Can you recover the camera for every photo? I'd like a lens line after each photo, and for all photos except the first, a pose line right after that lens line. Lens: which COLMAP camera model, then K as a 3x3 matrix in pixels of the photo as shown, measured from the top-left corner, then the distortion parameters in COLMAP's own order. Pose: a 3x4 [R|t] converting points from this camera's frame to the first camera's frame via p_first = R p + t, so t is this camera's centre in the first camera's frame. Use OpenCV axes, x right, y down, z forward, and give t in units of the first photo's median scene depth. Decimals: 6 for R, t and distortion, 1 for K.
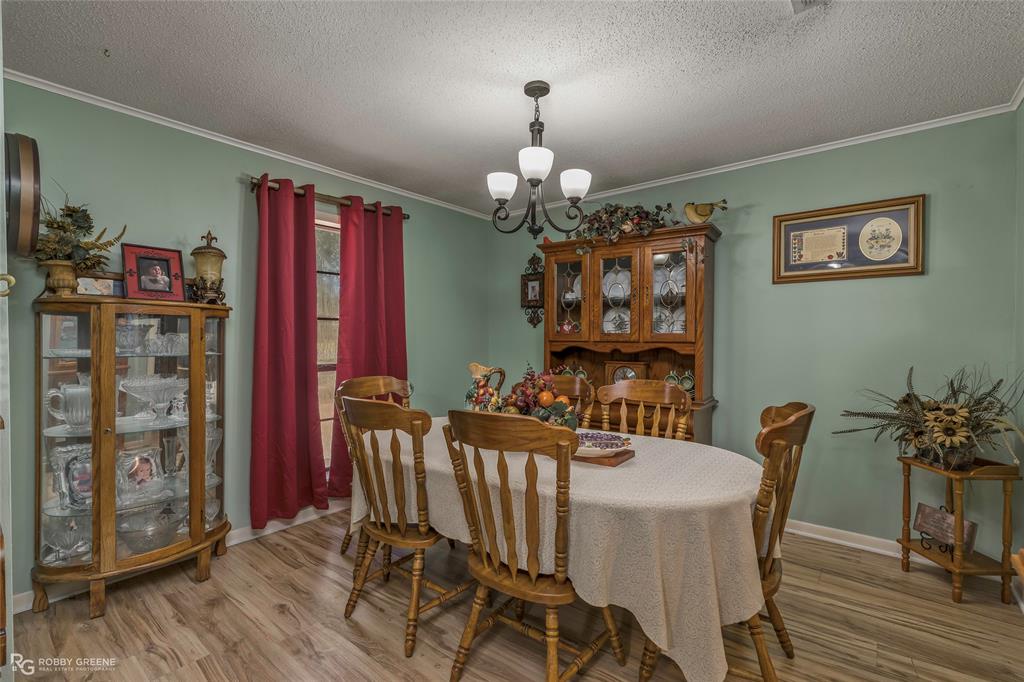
lens RADIAL K [[465.1, 0, 508.6], [0, 465.1, 343.1], [0, 0, 1]] dist [-0.012096, 0.002014]
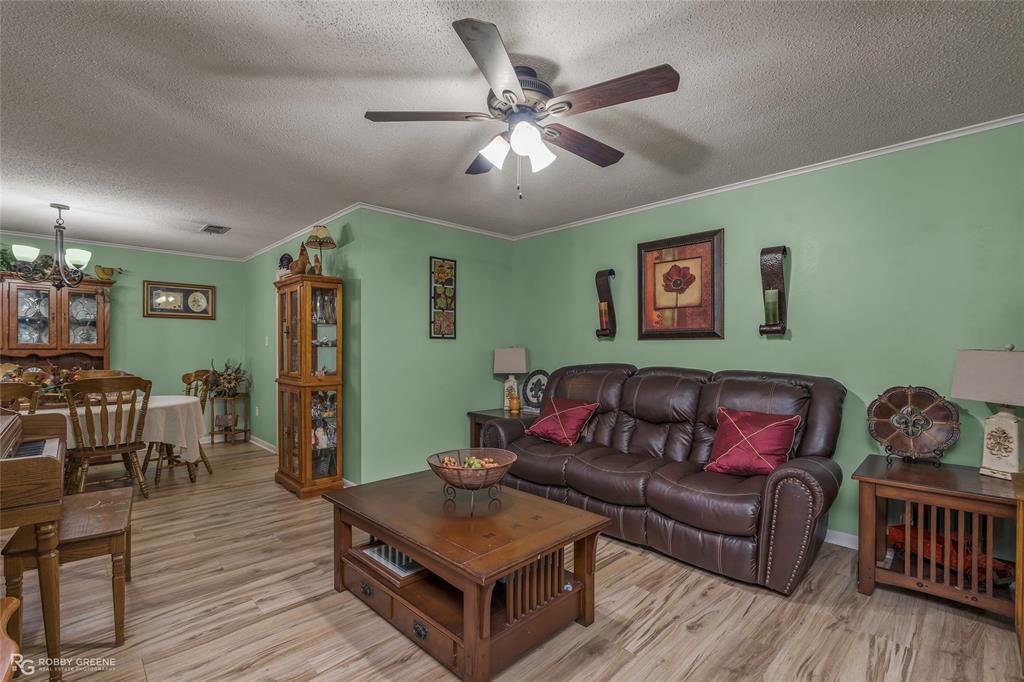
lens RADIAL K [[465.1, 0, 515.7], [0, 465.1, 359.5], [0, 0, 1]] dist [-0.012096, 0.002014]
pose [[0.103762, -0.026909, 0.994238, -1.159076], [0.007661, 0.999626, 0.026255, 0.003507], [-0.994573, 0.004893, 0.103929, -0.694977]]
